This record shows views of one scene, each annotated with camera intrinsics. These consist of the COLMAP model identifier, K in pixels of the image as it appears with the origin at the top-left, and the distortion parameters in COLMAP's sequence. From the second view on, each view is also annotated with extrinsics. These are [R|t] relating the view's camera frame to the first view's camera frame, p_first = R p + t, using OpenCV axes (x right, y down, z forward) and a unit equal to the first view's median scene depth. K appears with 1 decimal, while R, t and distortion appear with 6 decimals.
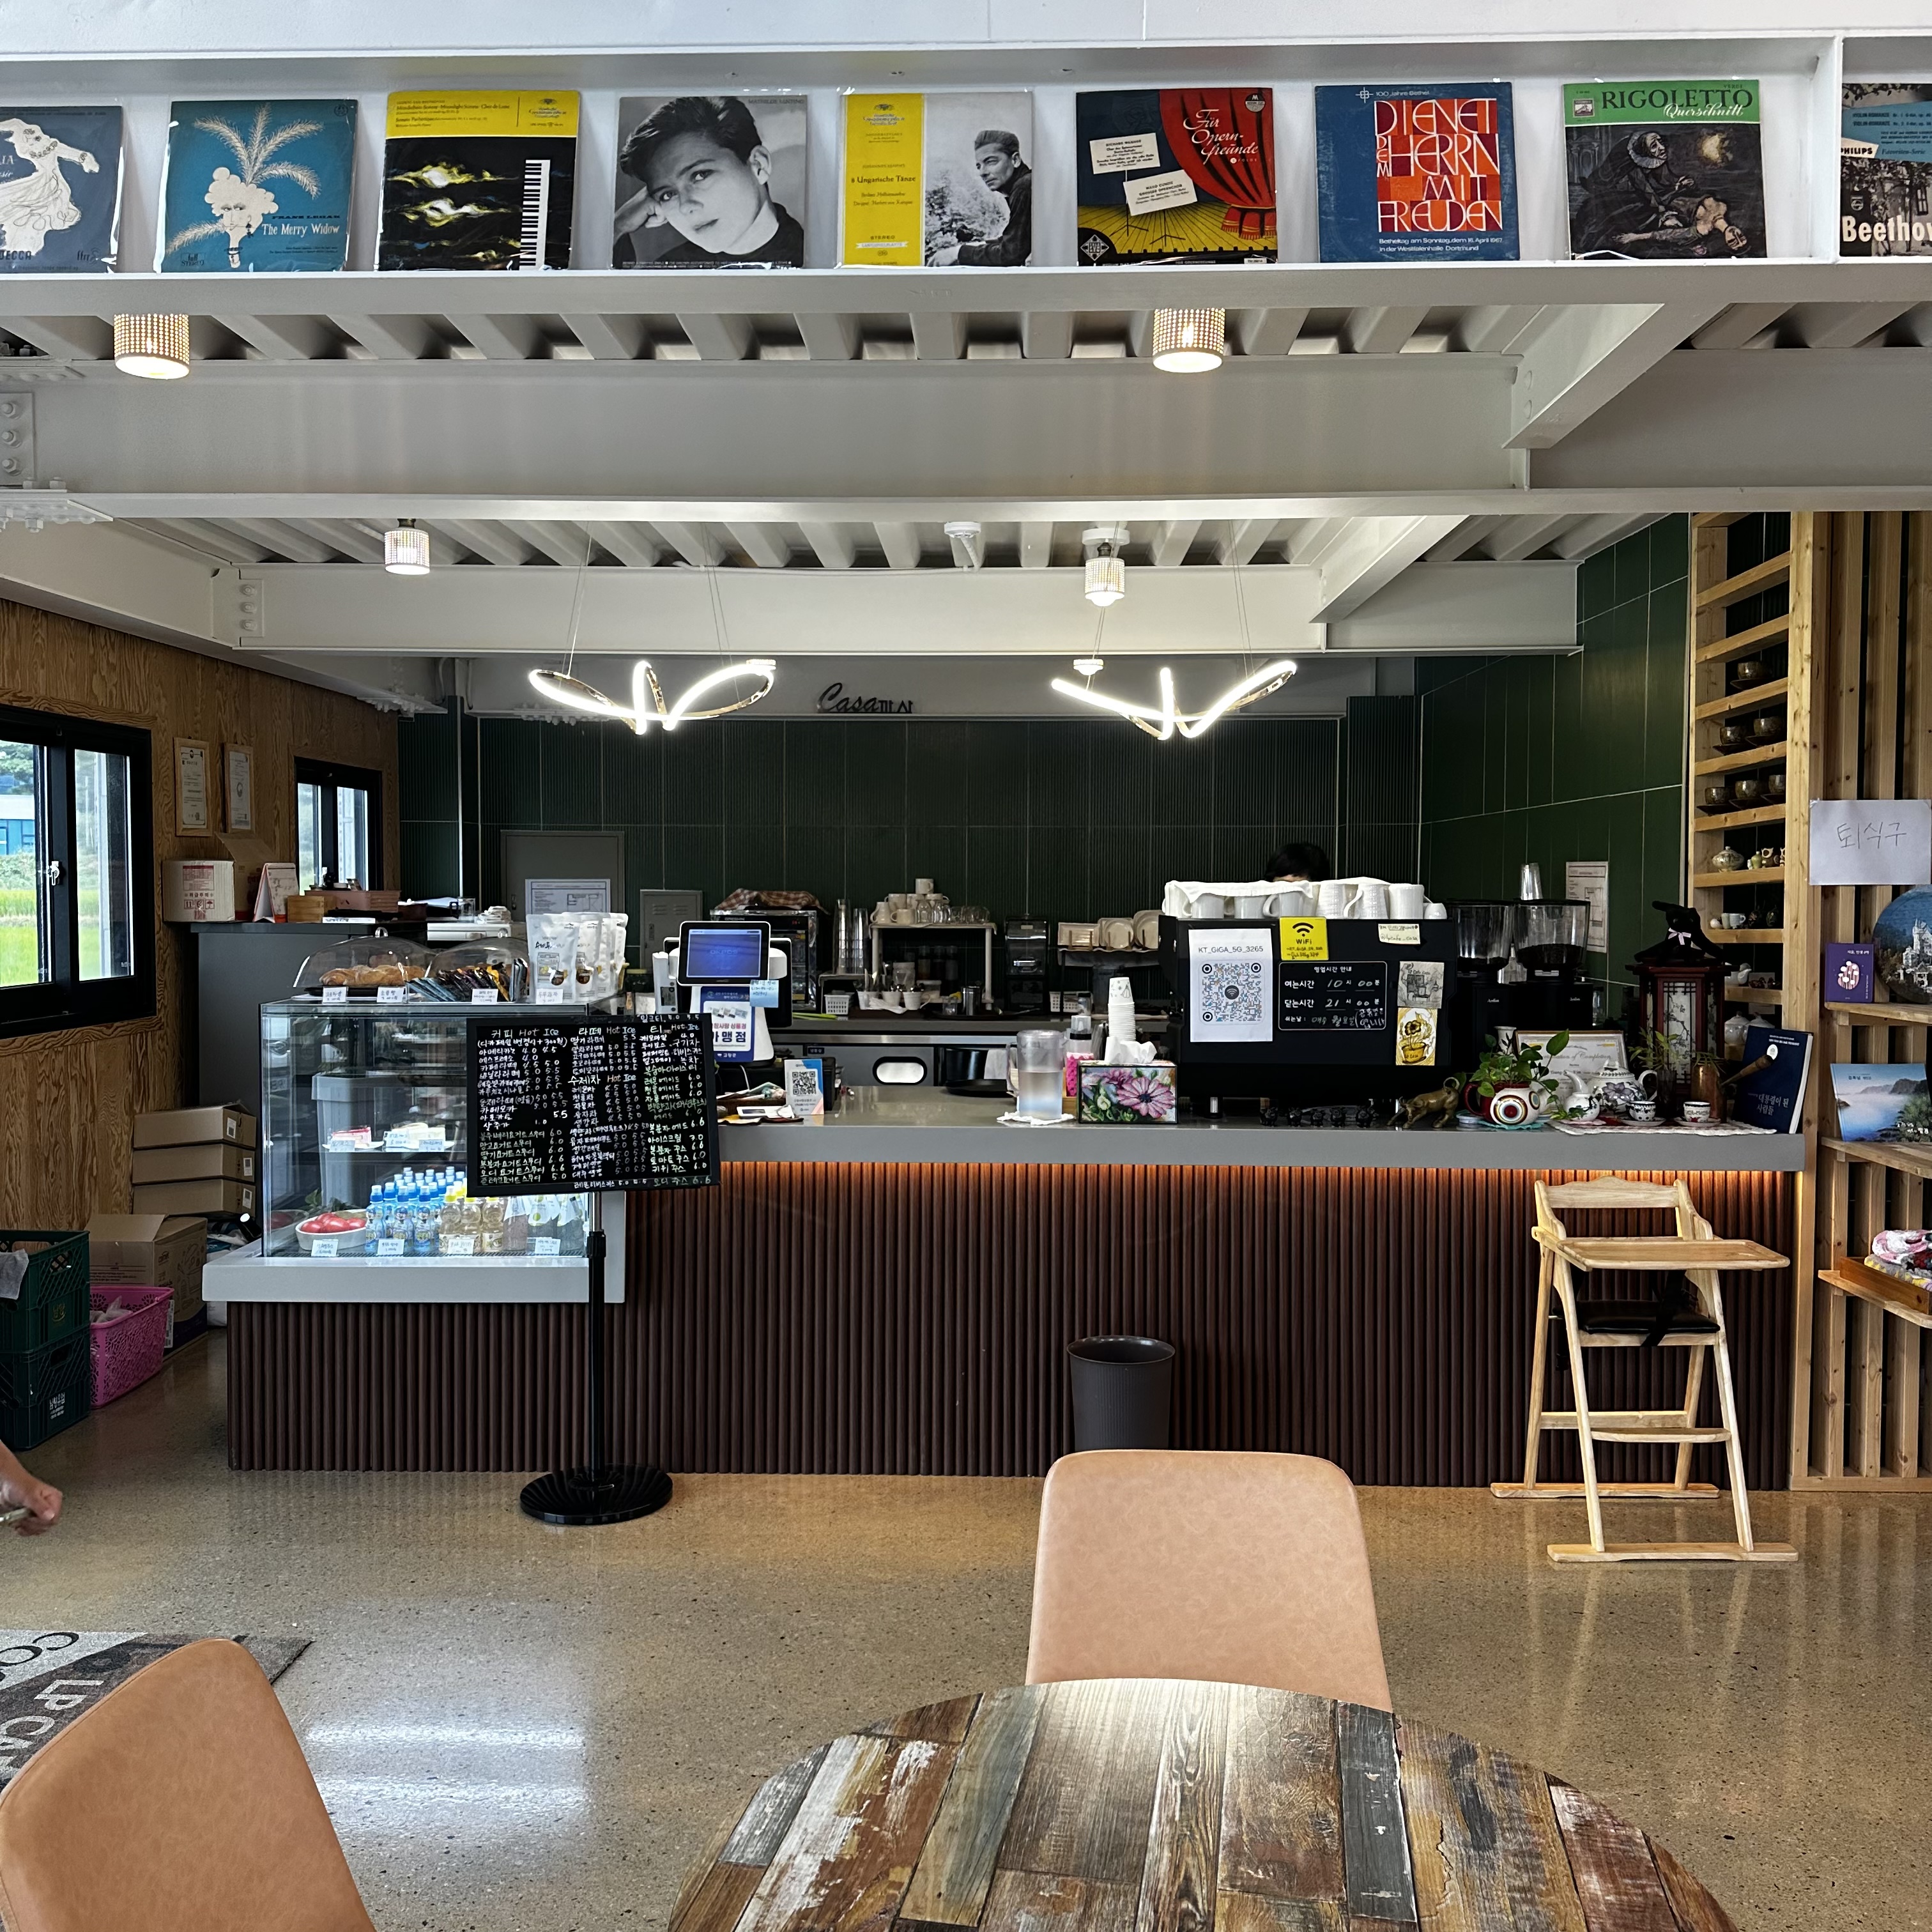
lens RADIAL K [[1762.8, 0, 961.8], [0, 1762.8, 946.7], [0, 0, 1]] dist [0.198362, -0.433053]
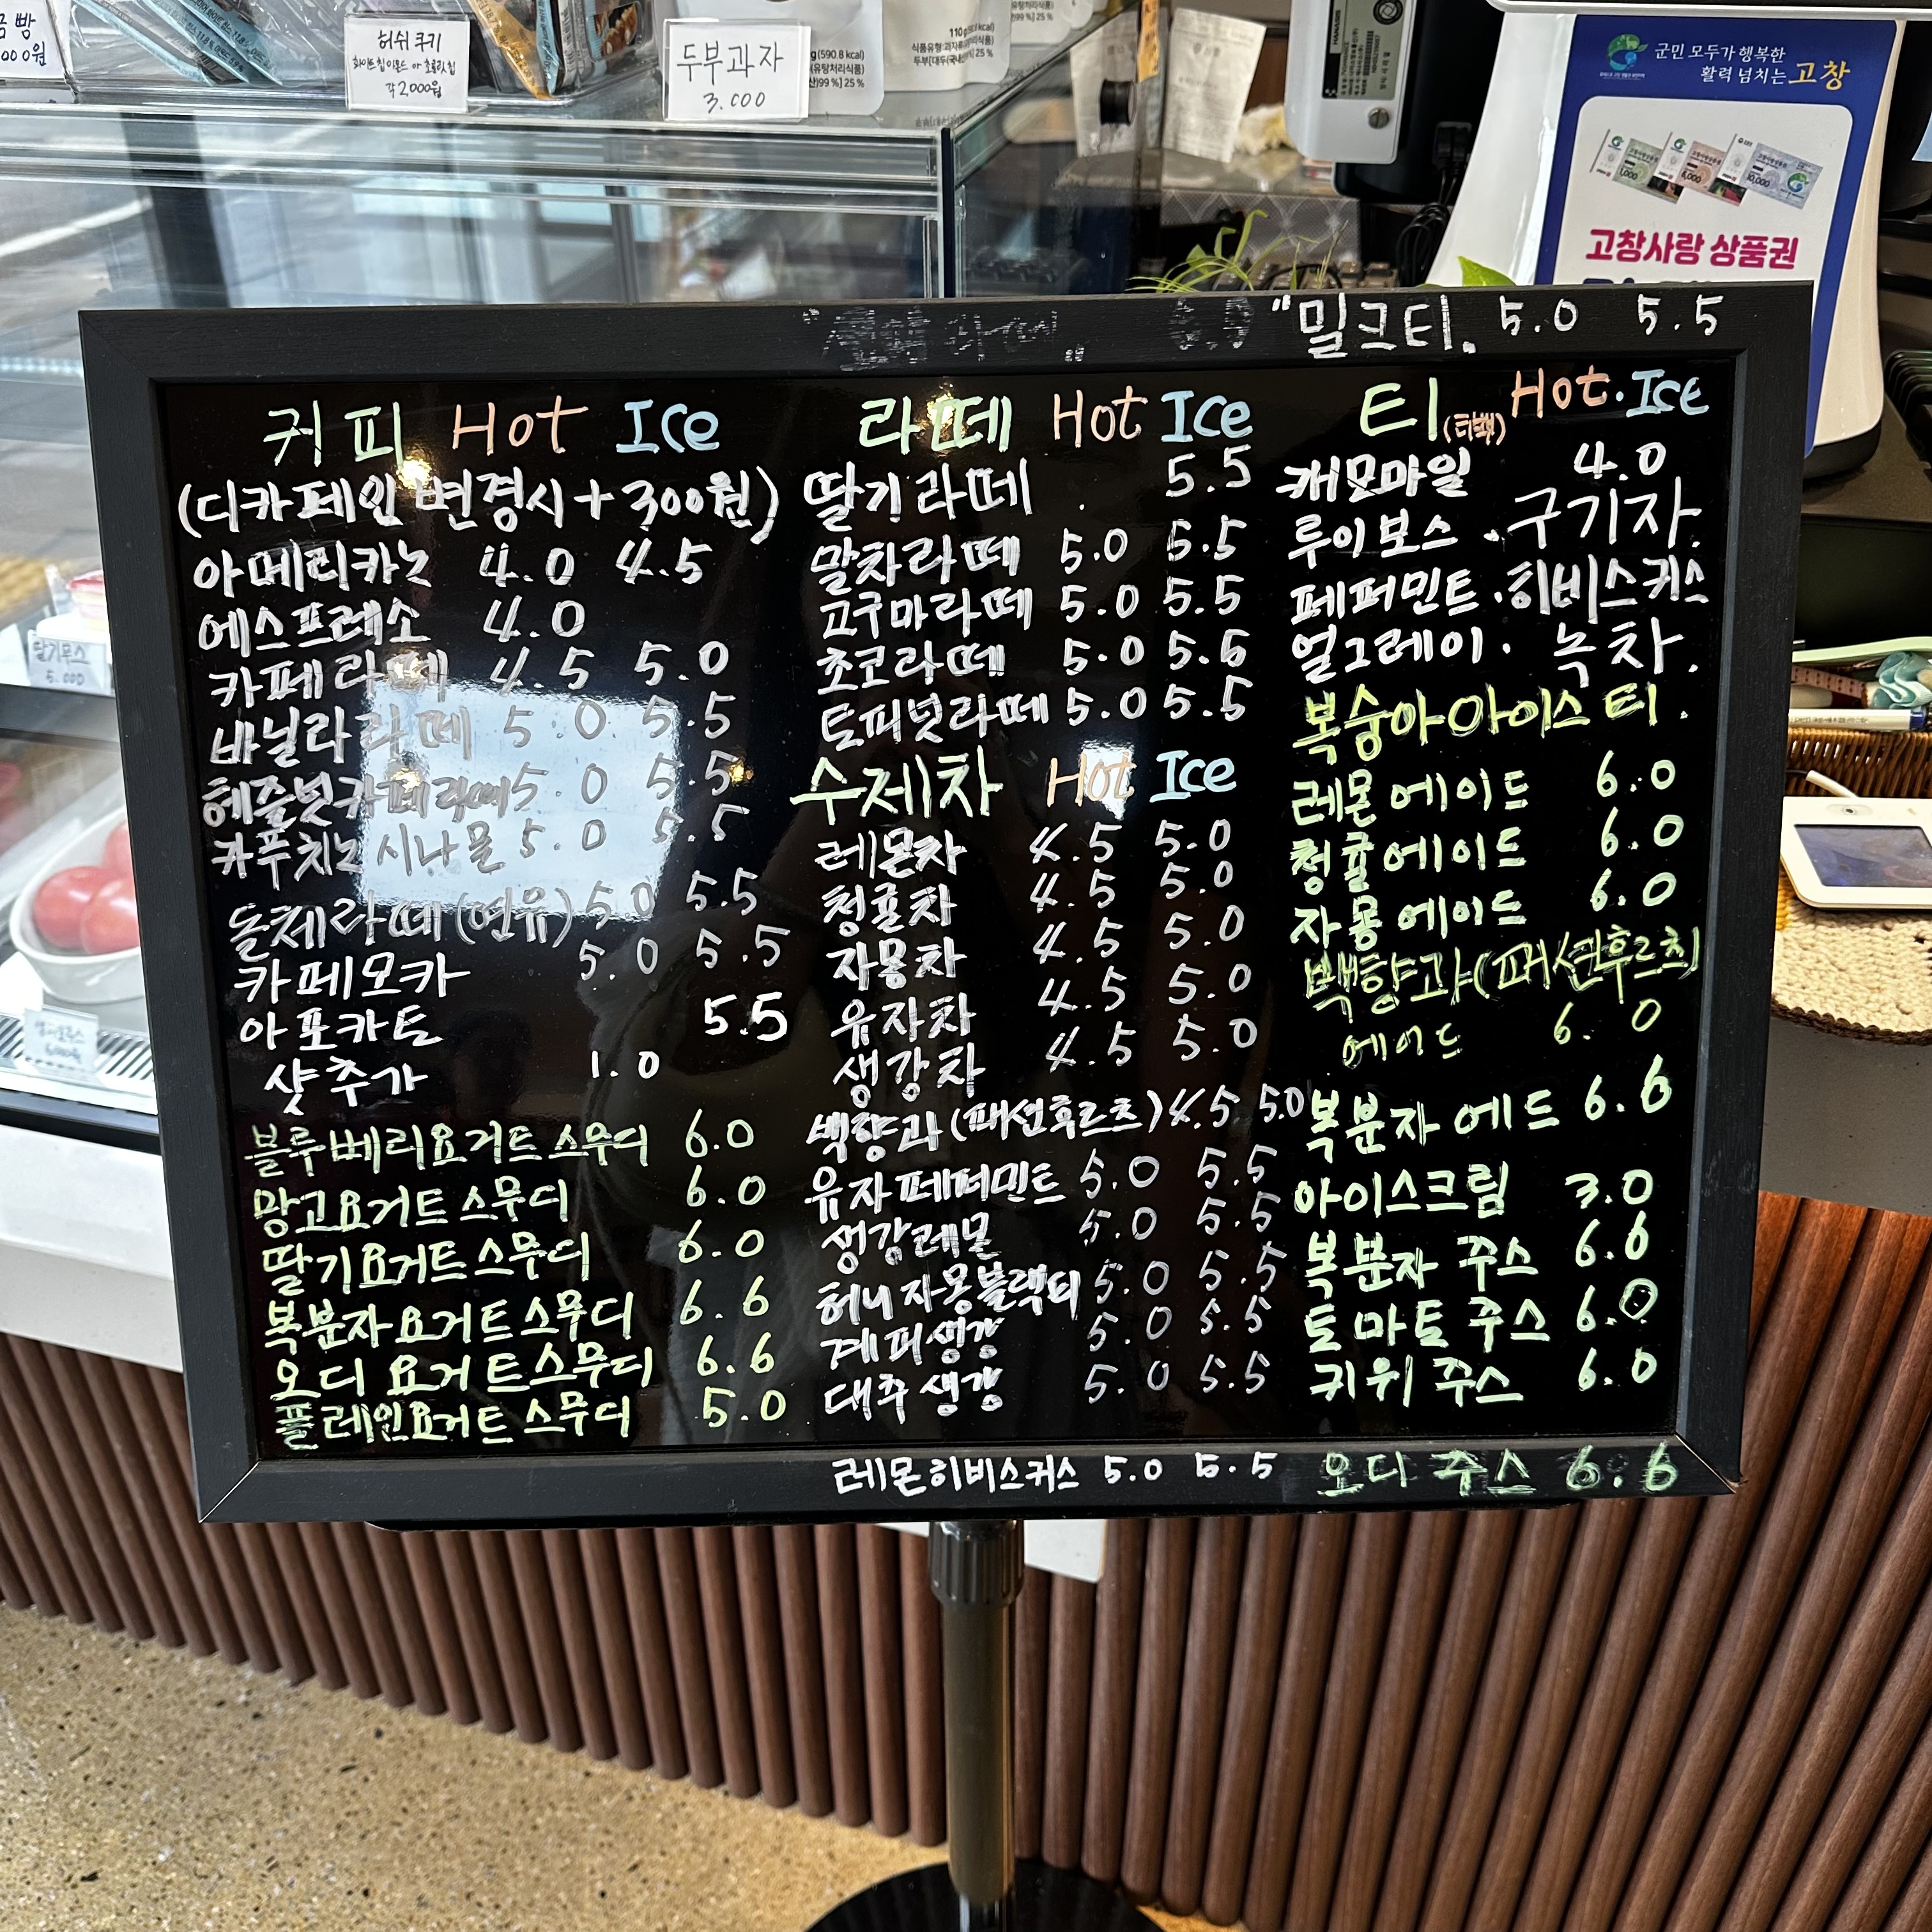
lens RADIAL K [[1762.8, 0, 961.8], [0, 1762.8, 946.7], [0, 0, 1]] dist [0.198362, -0.433053]
pose [[0.966523, 0.129855, -0.221294, -0.172642], [0.006325, 0.850154, 0.526497, 0.008508], [0.256502, -0.510271, 0.820872, 0.873976]]
